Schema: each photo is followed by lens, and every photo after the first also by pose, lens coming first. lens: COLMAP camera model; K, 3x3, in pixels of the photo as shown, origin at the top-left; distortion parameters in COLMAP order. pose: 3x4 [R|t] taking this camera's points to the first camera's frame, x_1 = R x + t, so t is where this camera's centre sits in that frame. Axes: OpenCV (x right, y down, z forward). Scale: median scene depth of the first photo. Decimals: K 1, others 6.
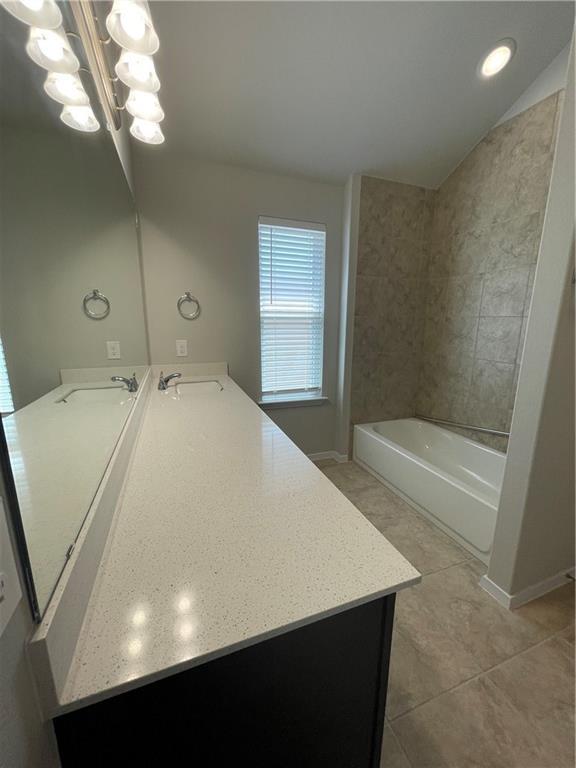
lens RADIAL K [[310.2, 0, 293.9], [0, 310.2, 382.2], [0, 0, 1]] dist [-0.005515, 0.000247]
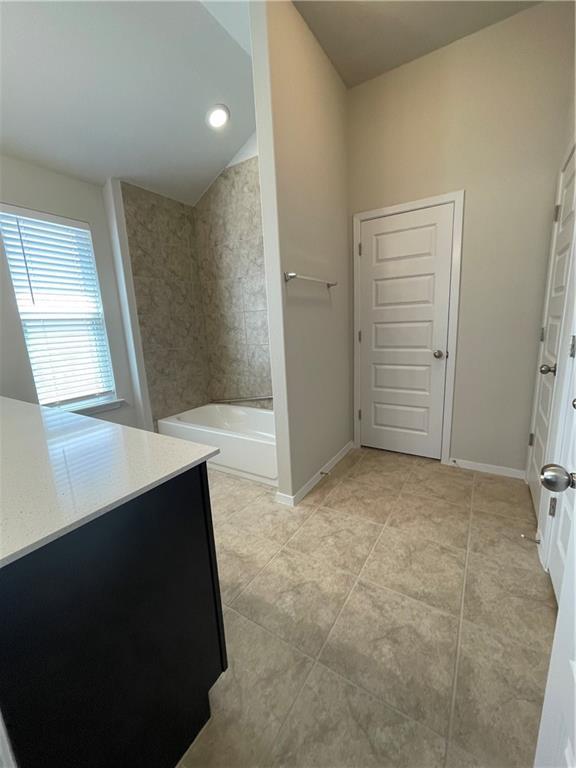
lens RADIAL K [[310.2, 0, 293.9], [0, 310.2, 382.2], [0, 0, 1]] dist [-0.005515, 0.000247]
pose [[0.790346, -0.161596, 0.590965, -0.043370], [0.173210, 0.984172, 0.037469, 0.062198], [-0.587666, 0.072748, 0.805827, -0.132512]]
